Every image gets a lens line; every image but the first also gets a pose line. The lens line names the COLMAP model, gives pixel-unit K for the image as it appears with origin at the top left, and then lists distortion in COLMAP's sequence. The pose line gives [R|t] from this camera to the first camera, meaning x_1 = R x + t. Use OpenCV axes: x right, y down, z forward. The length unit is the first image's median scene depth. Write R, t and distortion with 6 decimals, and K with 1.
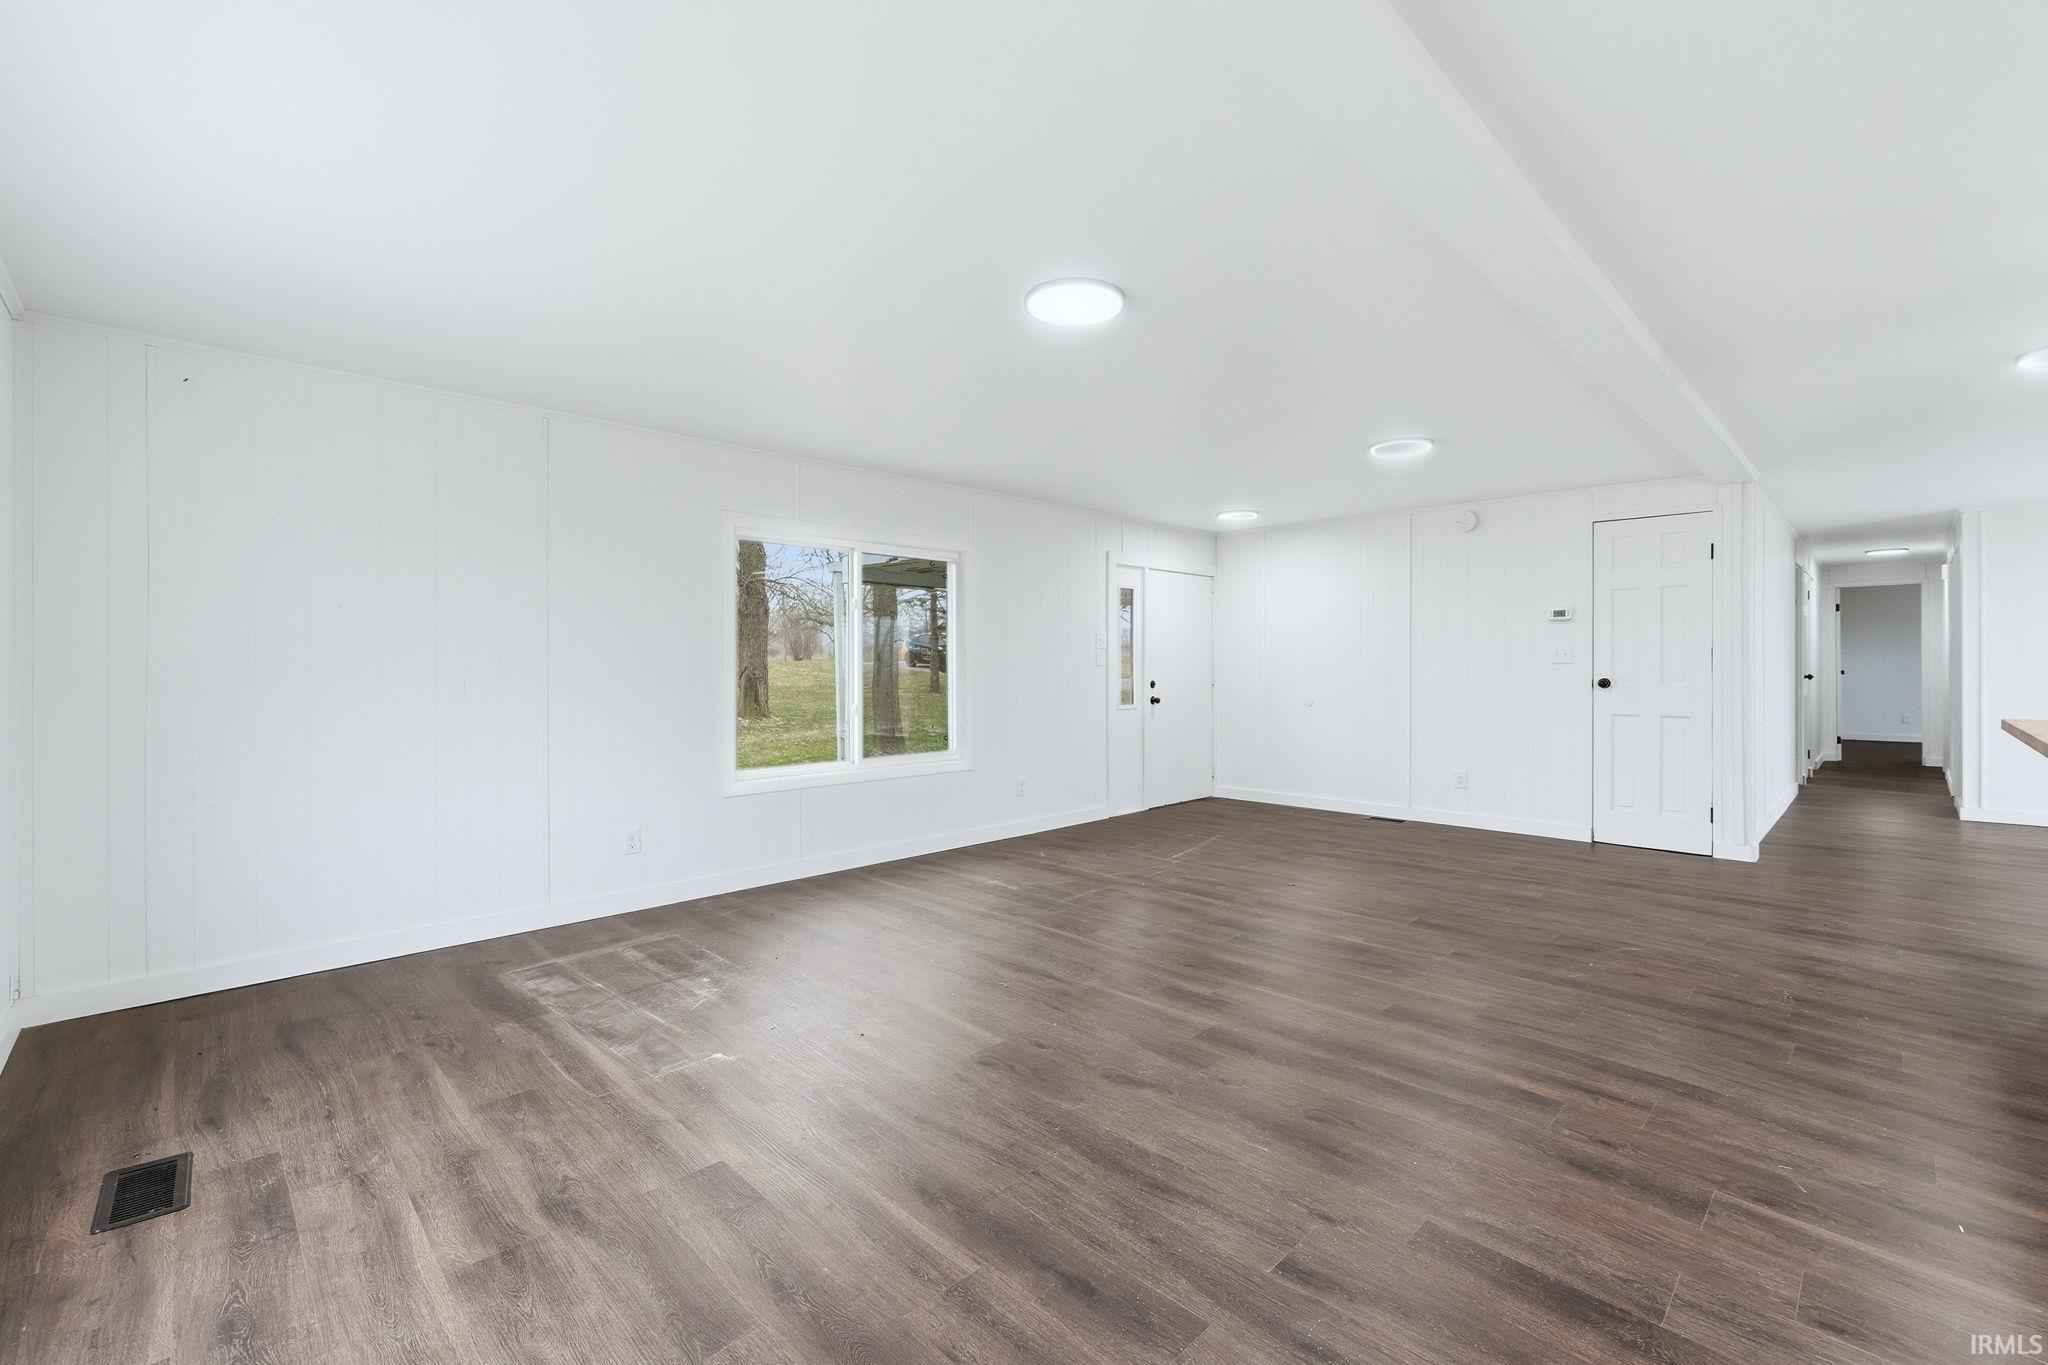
lens RADIAL K [[863.1, 0, 1024.1], [0, 863.1, 680.9], [0, 0, 1]] dist [-0.004037, 0.000844]
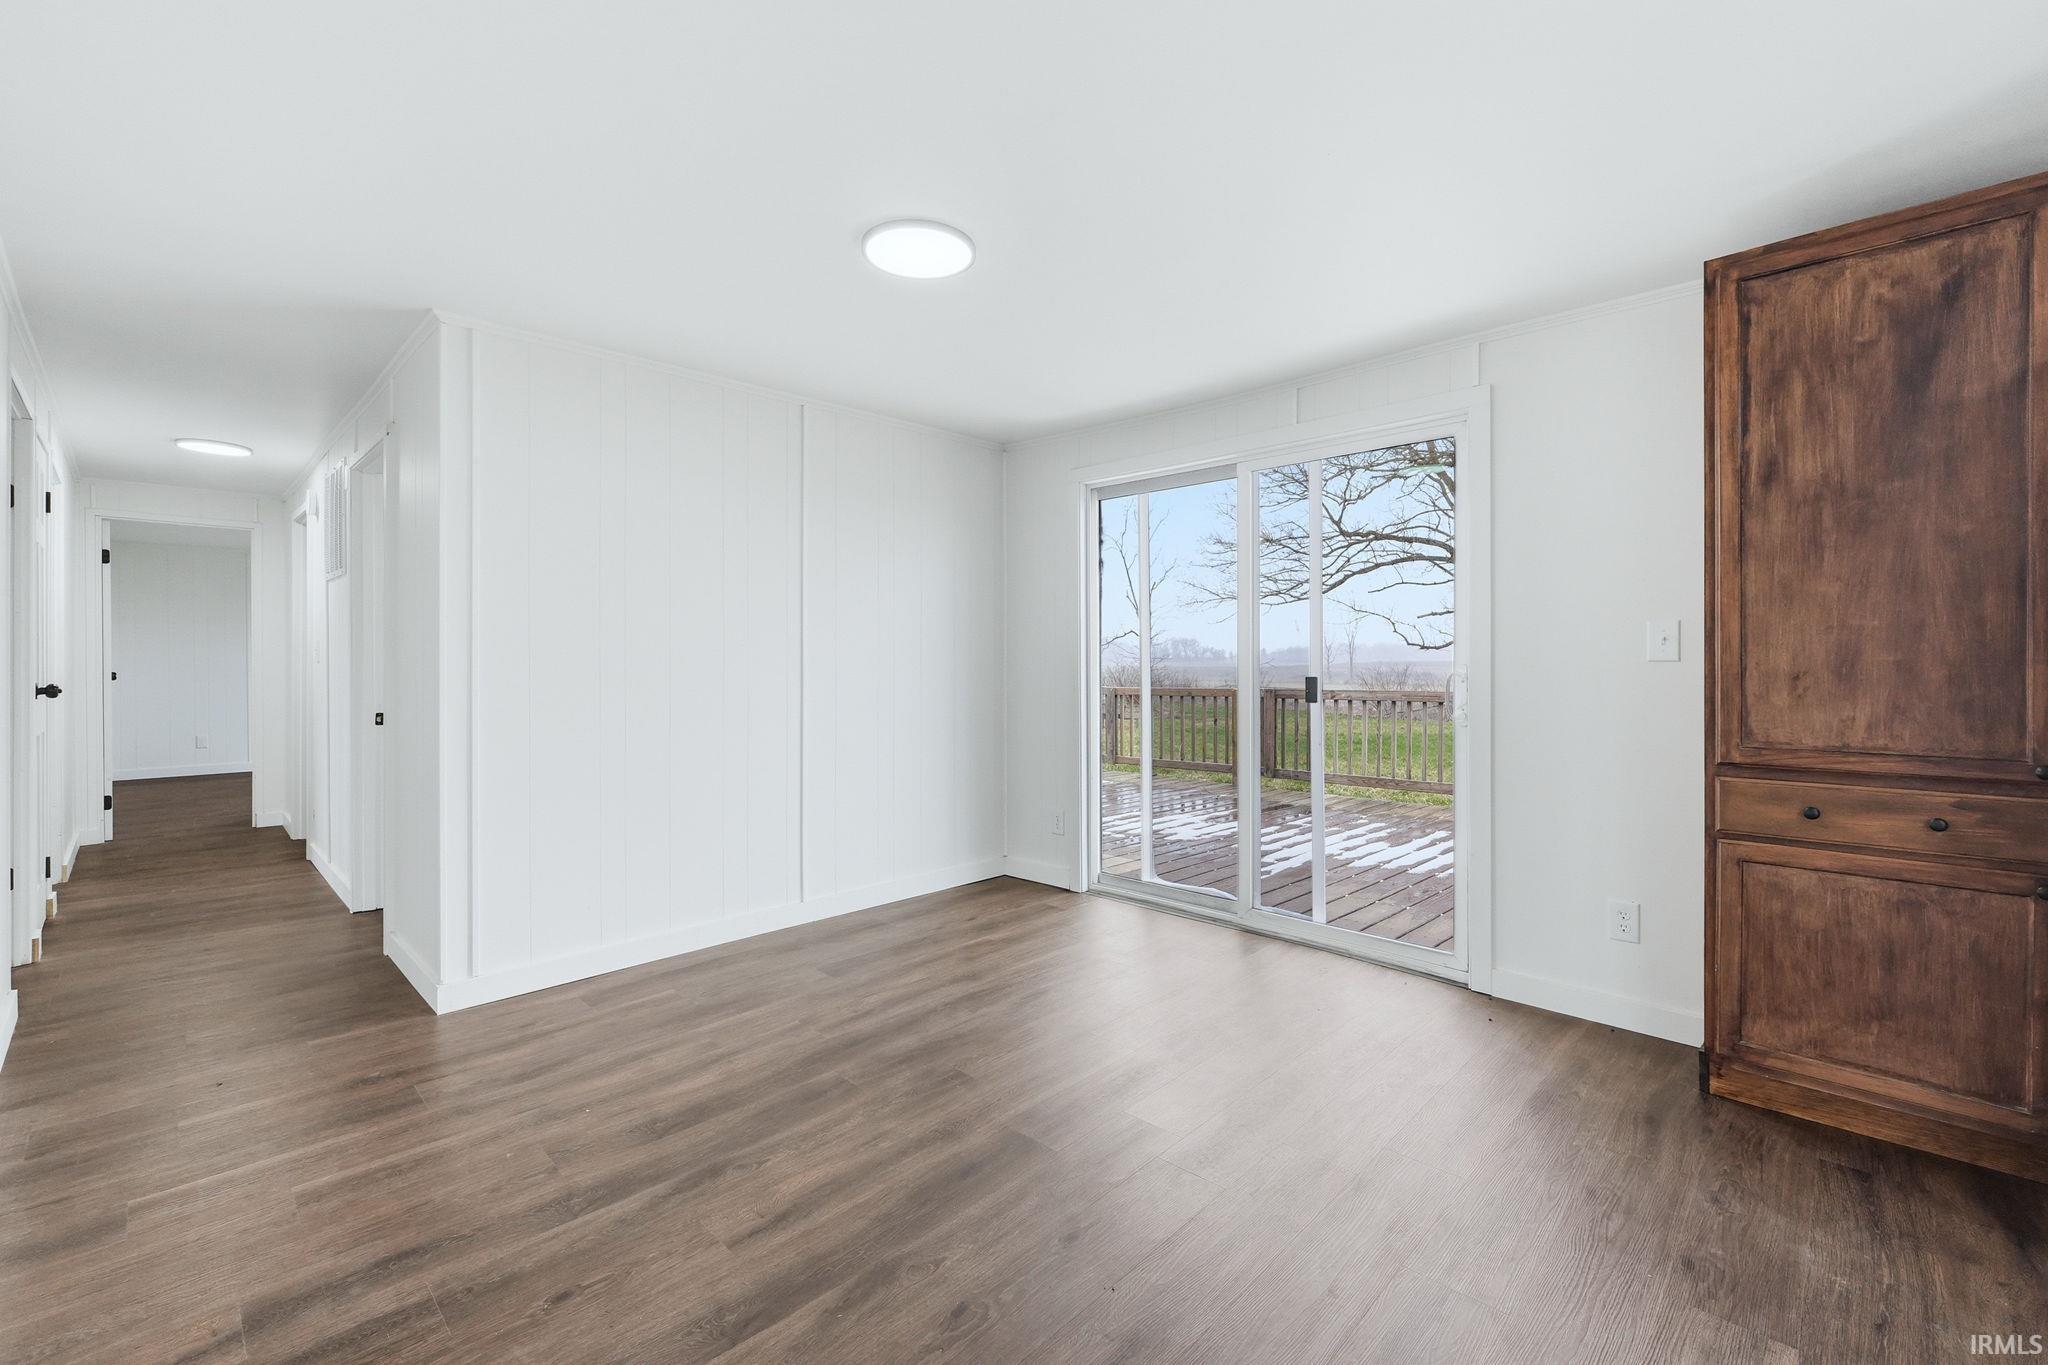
lens RADIAL K [[863.1, 0, 1020.2], [0, 863.1, 671.0], [0, 0, 1]] dist [-0.004037, 0.000844]
pose [[-0.015432, 0.001605, 0.999880, 0.813203], [0.014318, 0.999897, -0.001384, -0.009824], [-0.999778, 0.014295, -0.015454, 0.891944]]
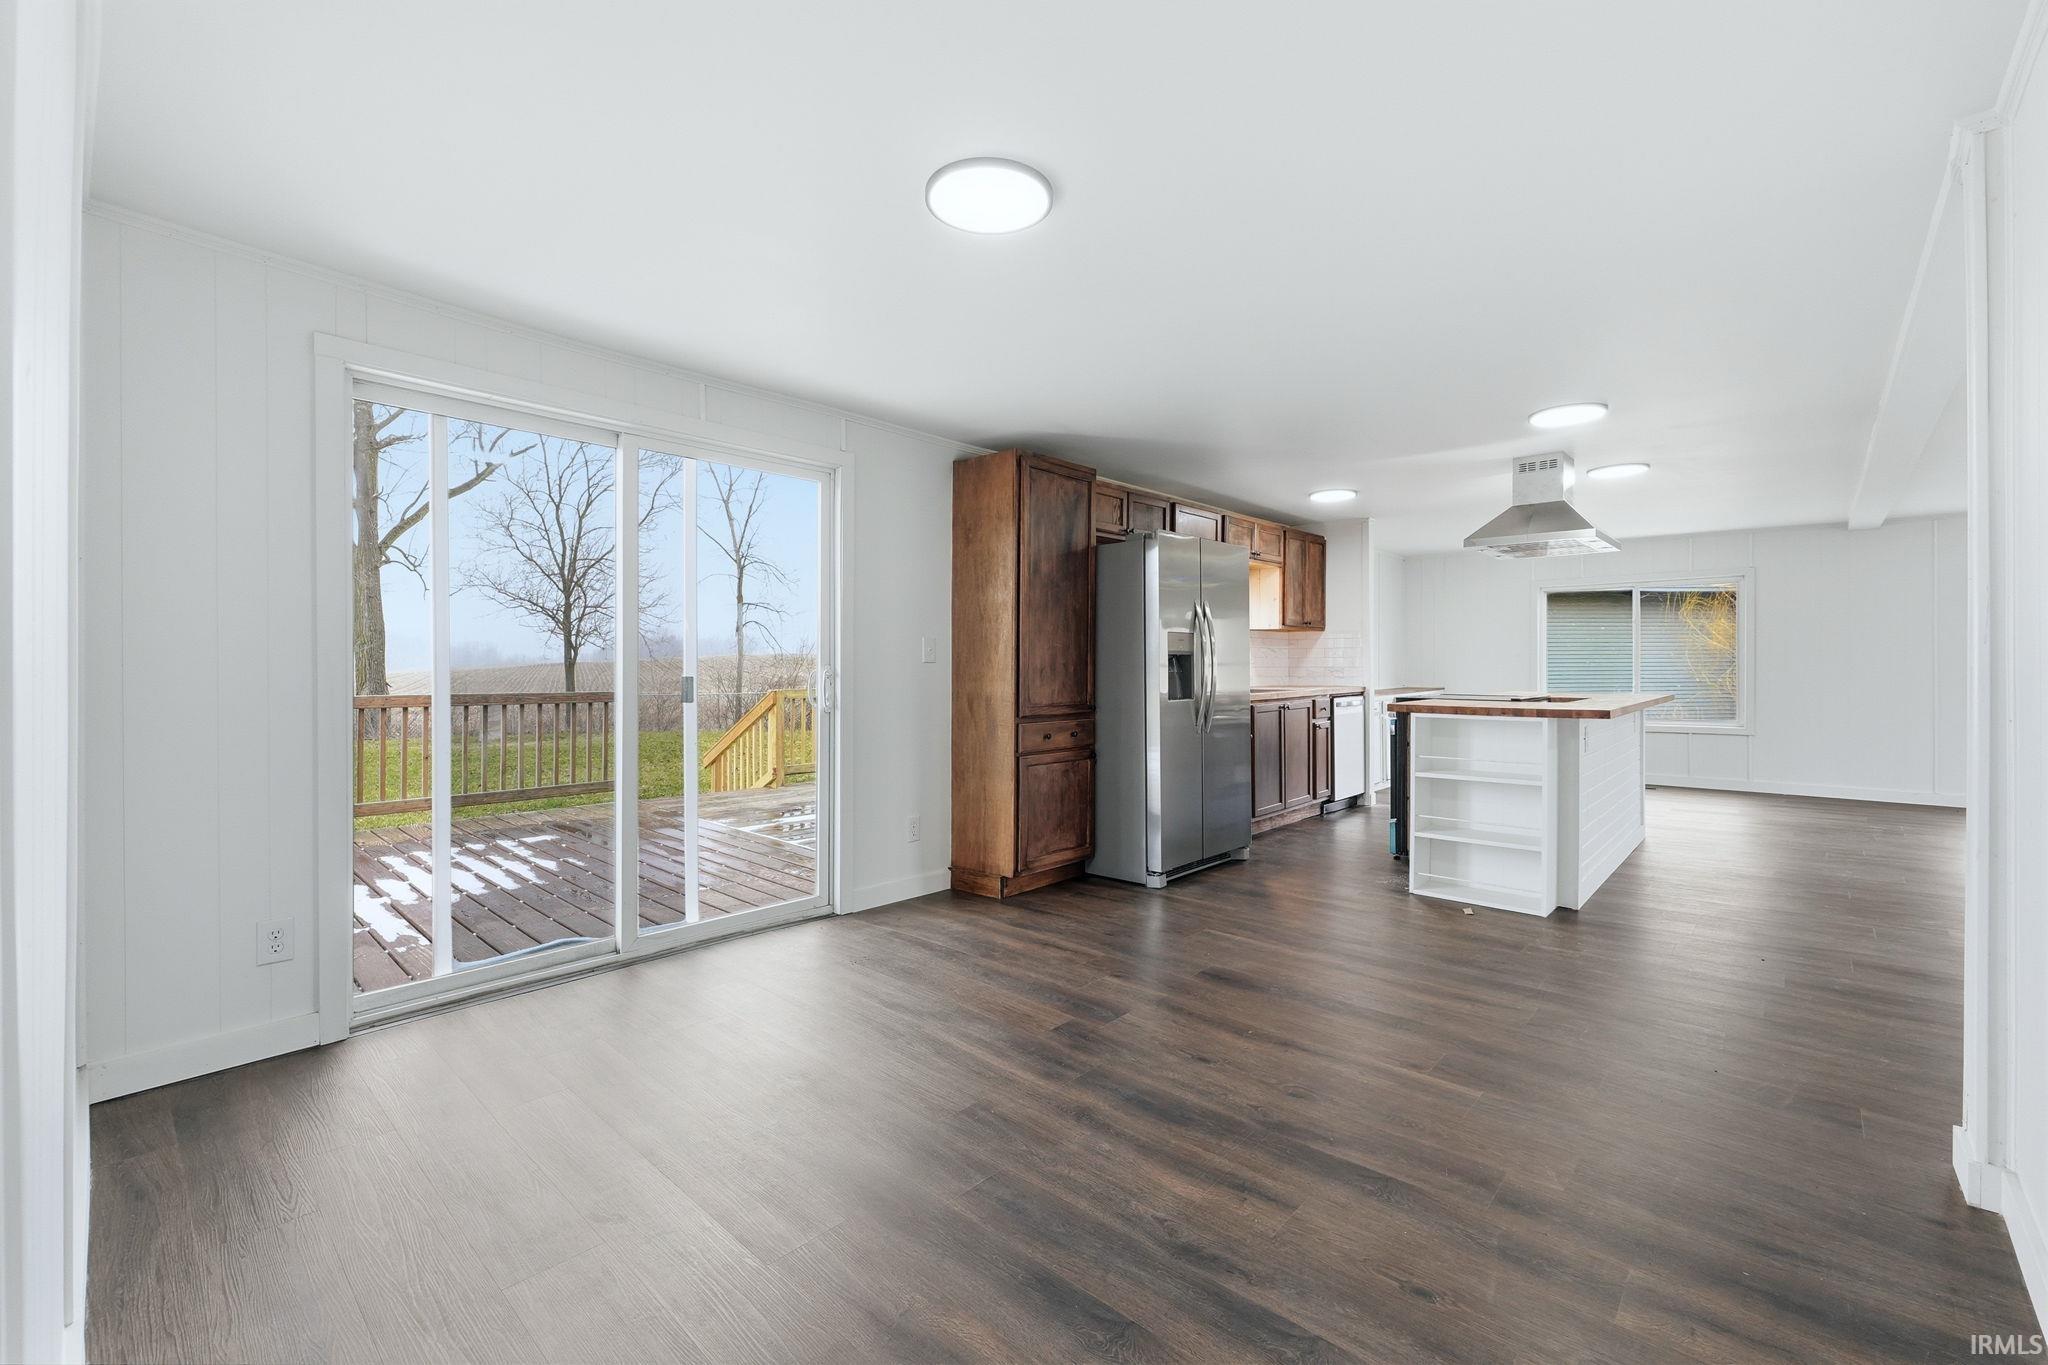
lens RADIAL K [[863.1, 0, 1027.1], [0, 863.1, 659.4], [0, 0, 1]] dist [-0.004037, 0.000844]
pose [[-0.998432, 0.003511, -0.055876, 1.287055], [0.003122, 0.999970, 0.007039, -0.019166], [0.055899, 0.006854, -0.998413, 1.358921]]
